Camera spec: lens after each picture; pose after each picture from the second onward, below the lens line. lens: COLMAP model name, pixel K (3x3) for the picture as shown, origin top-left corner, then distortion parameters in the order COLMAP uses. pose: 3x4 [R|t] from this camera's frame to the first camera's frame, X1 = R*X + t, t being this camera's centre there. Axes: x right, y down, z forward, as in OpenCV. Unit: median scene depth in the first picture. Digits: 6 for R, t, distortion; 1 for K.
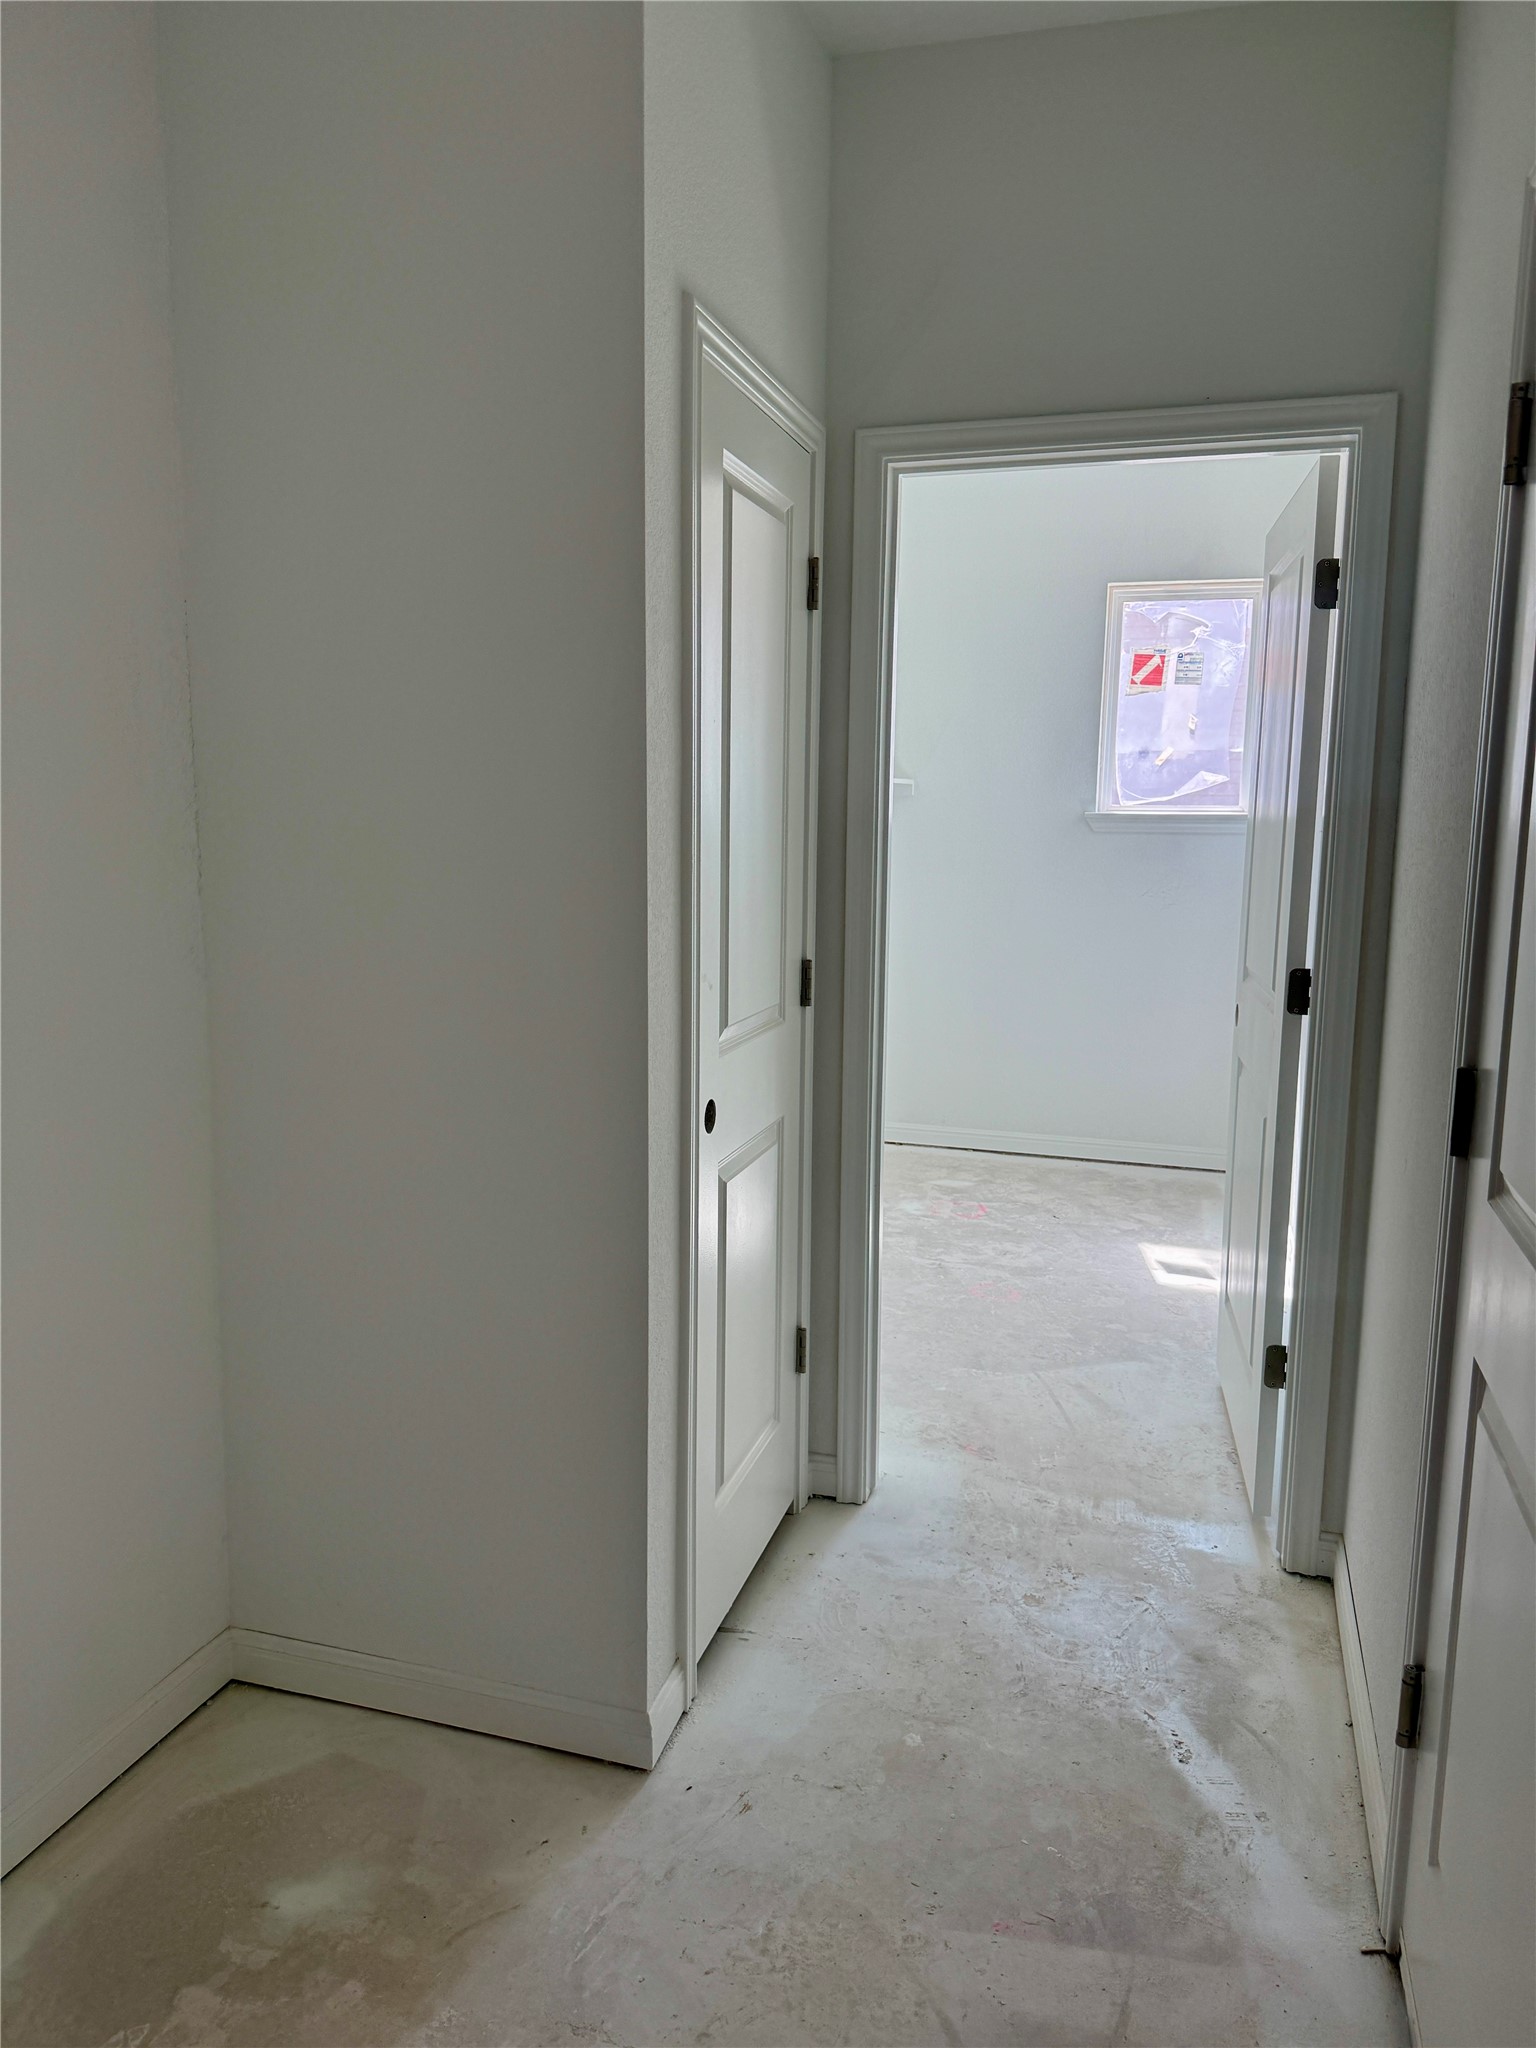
lens RADIAL K [[1441.4, 0, 718.6], [0, 1441.4, 1026.1], [0, 0, 1]] dist [0.045992, -0.059481]
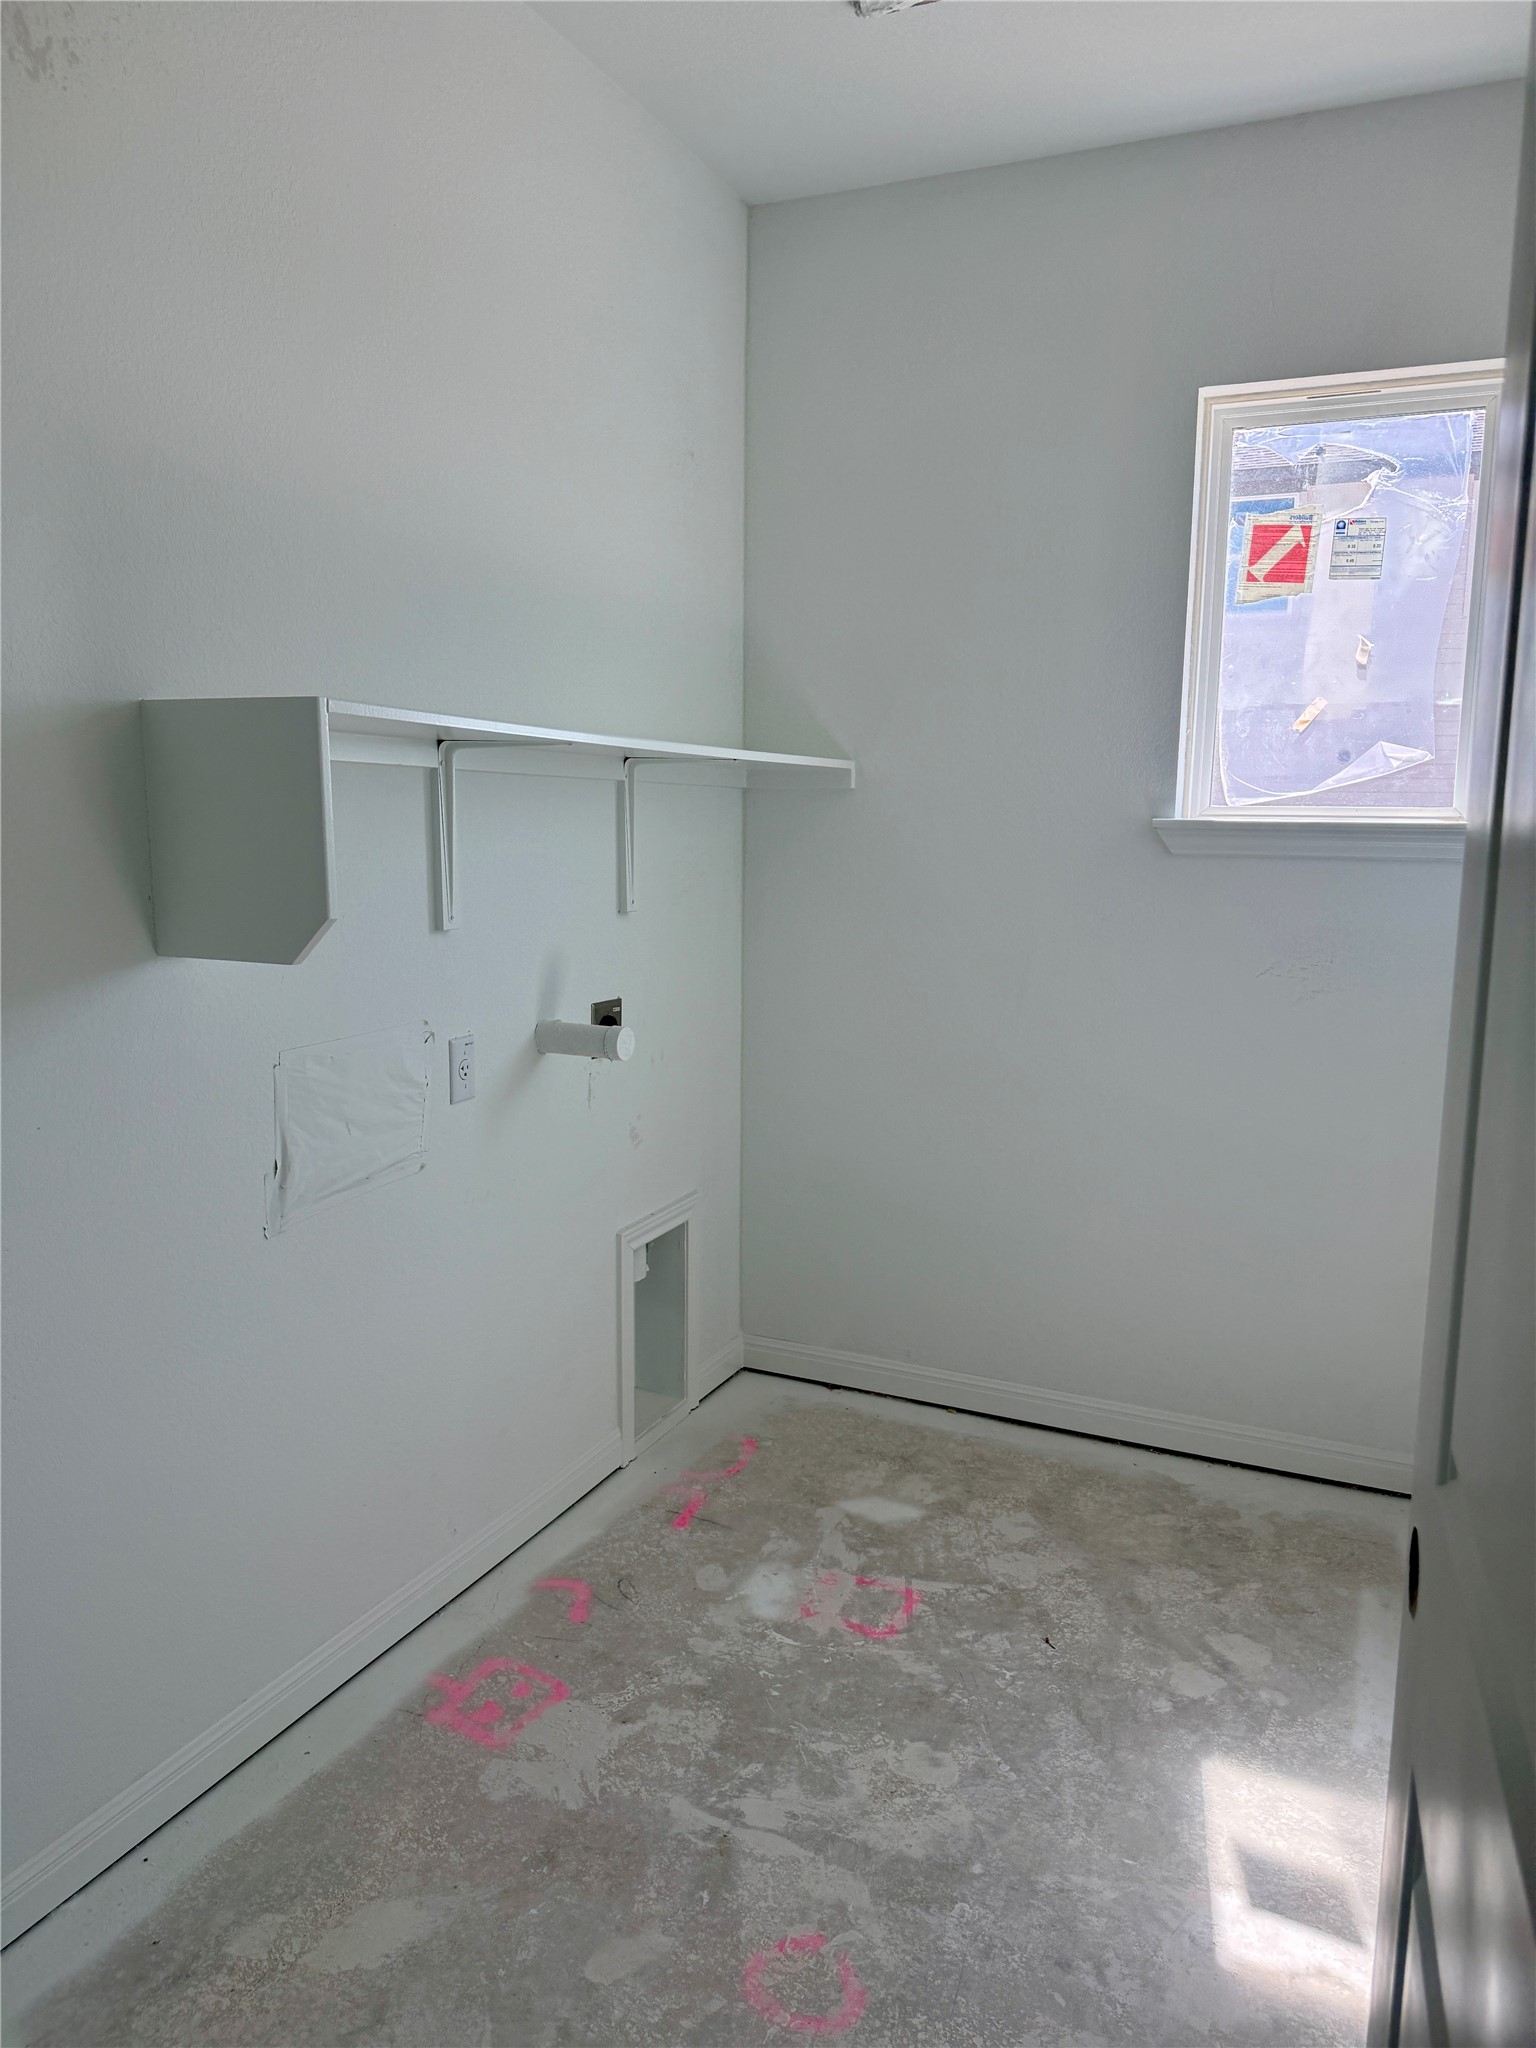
lens RADIAL K [[1441.4, 0, 768.2], [0, 1441.4, 1024.0], [0, 0, 1]] dist [0.045992, -0.059481]
pose [[0.994463, 0.016136, -0.103837, 0.167939], [-0.016952, 0.999832, -0.006978, -0.064977], [0.103707, 0.008700, 0.994570, 0.449657]]
